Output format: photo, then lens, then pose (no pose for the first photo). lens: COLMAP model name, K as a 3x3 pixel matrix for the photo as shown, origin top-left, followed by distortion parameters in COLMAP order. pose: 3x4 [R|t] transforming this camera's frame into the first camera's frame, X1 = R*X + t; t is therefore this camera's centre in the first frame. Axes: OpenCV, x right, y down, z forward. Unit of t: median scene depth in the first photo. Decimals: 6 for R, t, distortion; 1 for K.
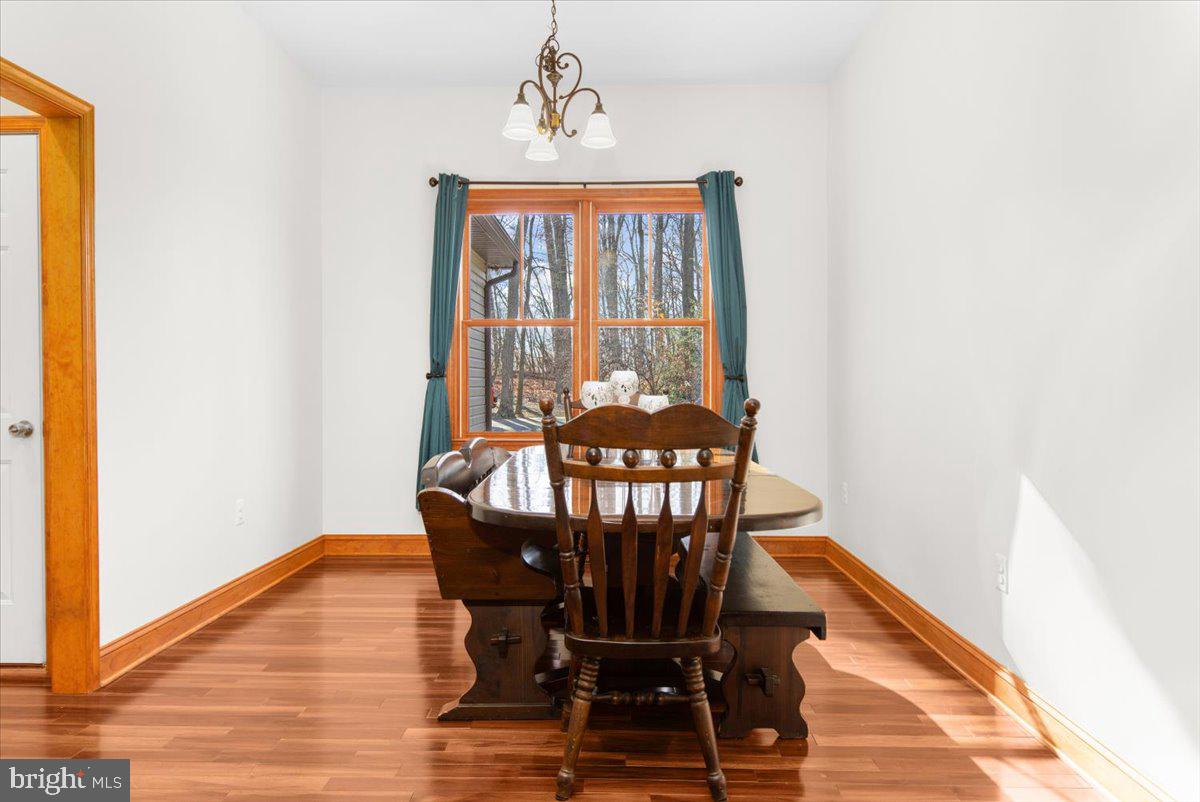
lens RADIAL K [[839.0, 0, 601.4], [0, 839.0, 394.6], [0, 0, 1]] dist [0.005379, 0.003482]
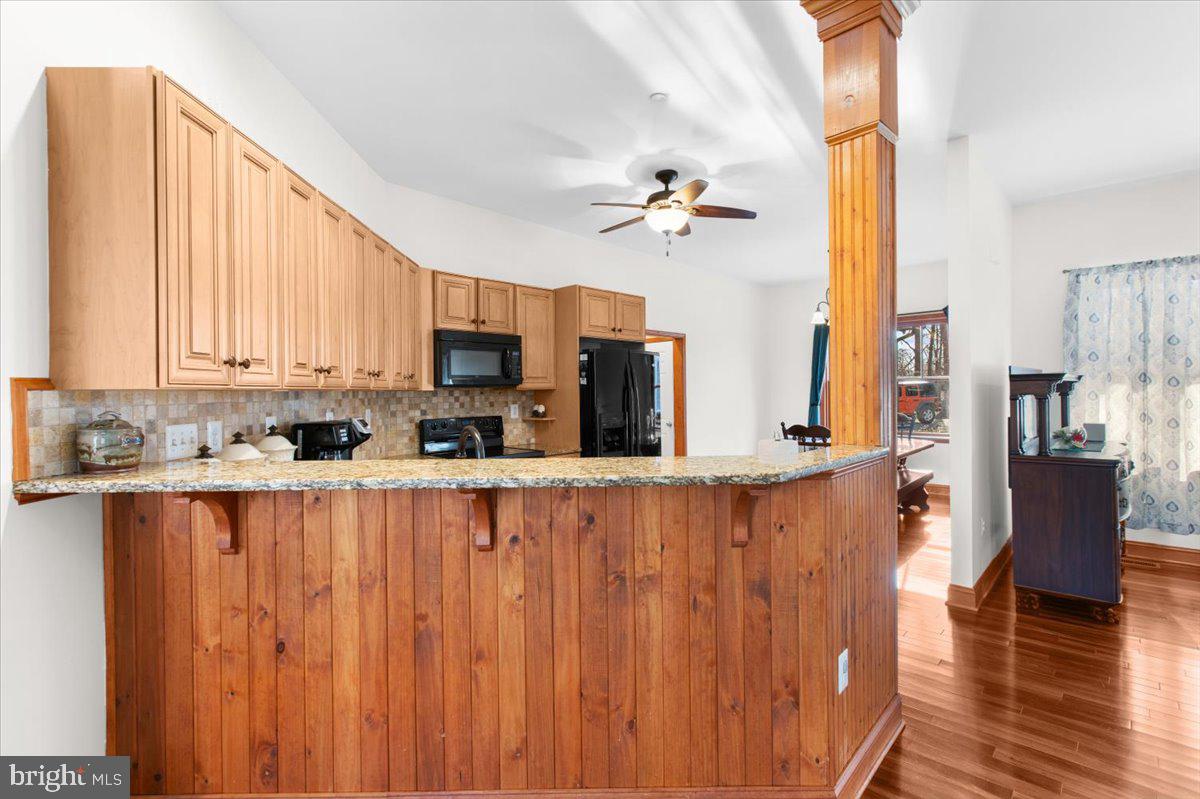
lens RADIAL K [[549.0, 0, 593.2], [0, 549.0, 392.2], [0, 0, 1]] dist [-0.002893, 0.001068]
pose [[0.728257, -0.006410, -0.685274, 0.710278], [-0.003645, 0.999906, -0.013227, -0.067209], [0.685295, 0.012130, 0.728165, -0.968361]]
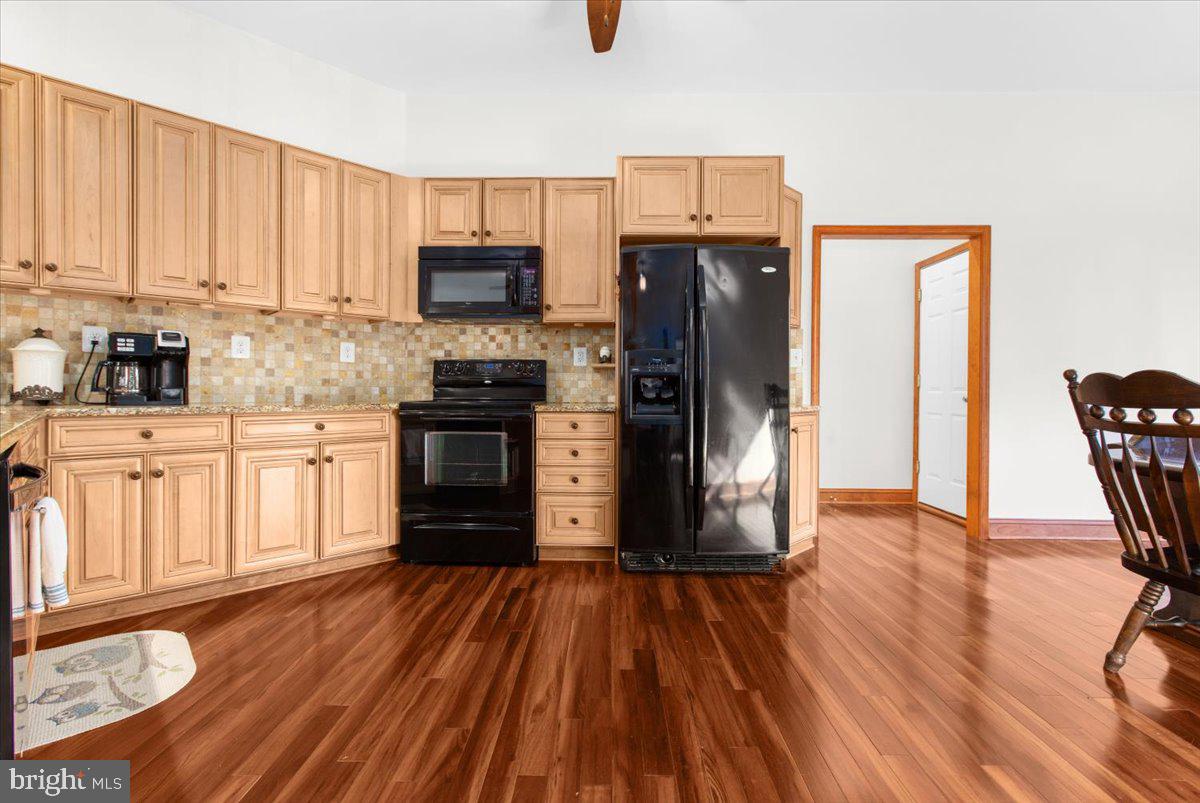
lens RADIAL K [[549.0, 0, 600.7], [0, 549.0, 393.7], [0, 0, 1]] dist [-0.002893, 0.001068]
pose [[-0.005360, 0.007961, -0.999954, 0.621045], [-0.027469, 0.999590, 0.008106, 0.041803], [0.999608, 0.027511, -0.005139, 0.147107]]
